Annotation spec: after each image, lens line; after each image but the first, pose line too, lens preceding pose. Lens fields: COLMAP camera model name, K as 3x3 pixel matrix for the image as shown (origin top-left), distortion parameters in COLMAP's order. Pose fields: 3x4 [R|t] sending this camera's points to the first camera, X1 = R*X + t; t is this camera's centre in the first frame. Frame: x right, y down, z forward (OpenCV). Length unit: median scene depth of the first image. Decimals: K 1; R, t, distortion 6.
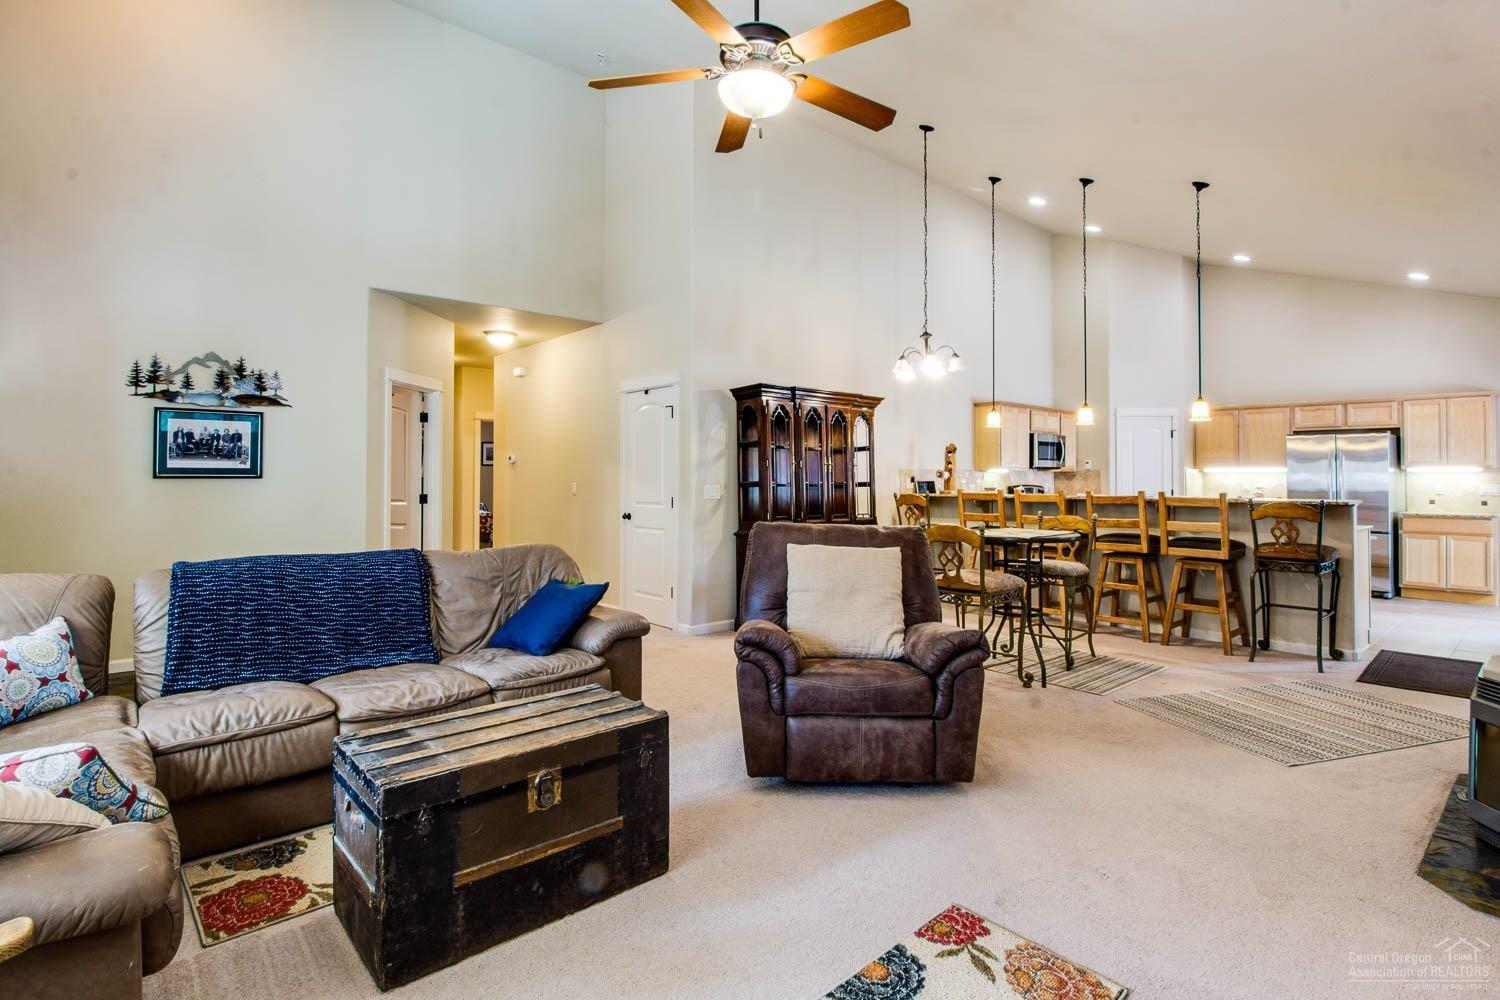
lens RADIAL K [[742.0, 0, 731.3], [0, 742.0, 459.3], [0, 0, 1]] dist [-0.002895, -0.009350]
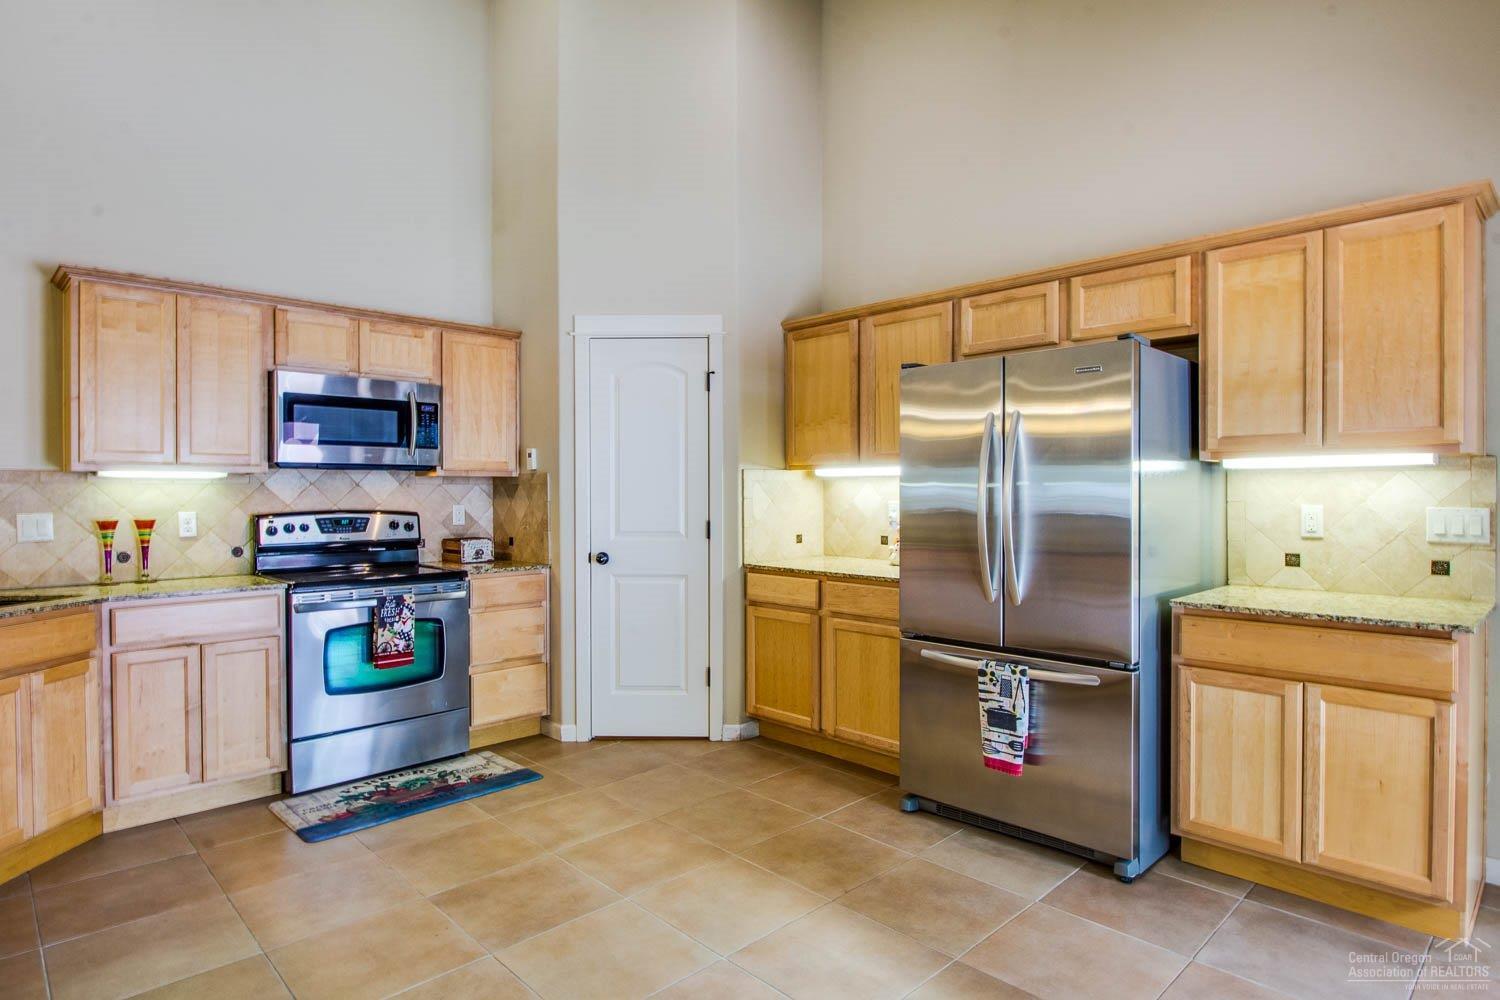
lens RADIAL K [[824.5, 0, 743.5], [0, 824.5, 491.8], [0, 0, 1]] dist [-0.000858, -0.002509]
pose [[0.998367, -0.004890, 0.056913, 0.713021], [0.003555, 0.999717, 0.023530, 0.018386], [-0.057012, -0.023290, 0.998102, 0.668210]]
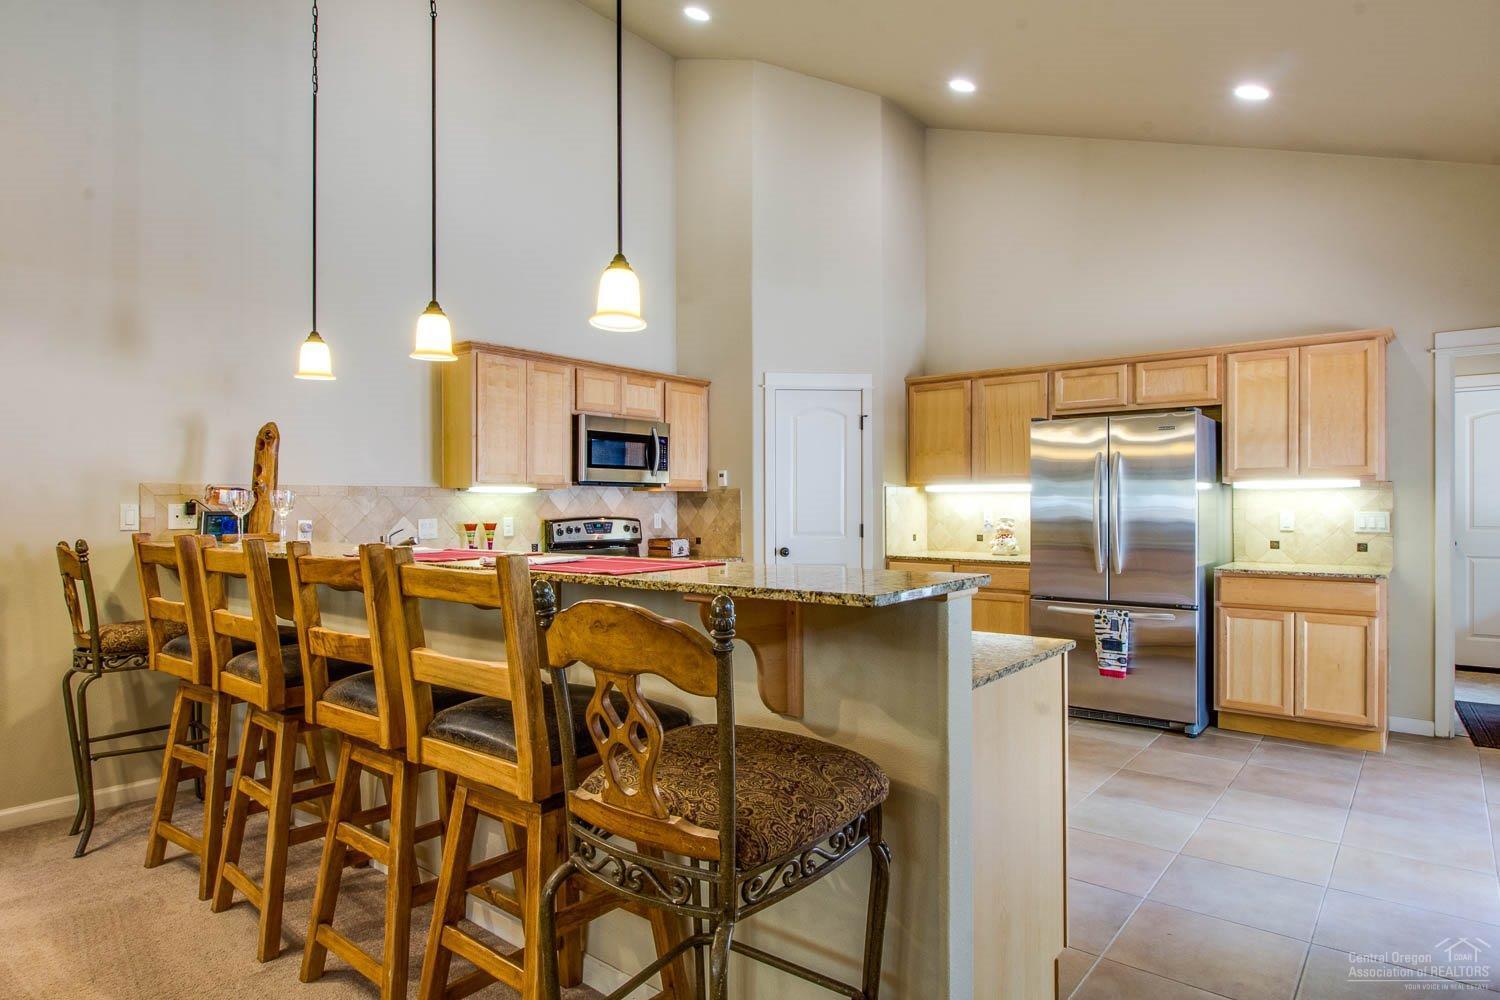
lens RADIAL K [[841.8, 0, 750.0], [0, 841.8, 500.0], [0, 0, 1]] dist [-0.000908, 0.000226]
pose [[0.984035, -0.004319, 0.177921, 0.486385], [0.000978, 0.999822, 0.018860, 0.014057], [-0.177970, -0.018385, 0.983864, 0.482021]]
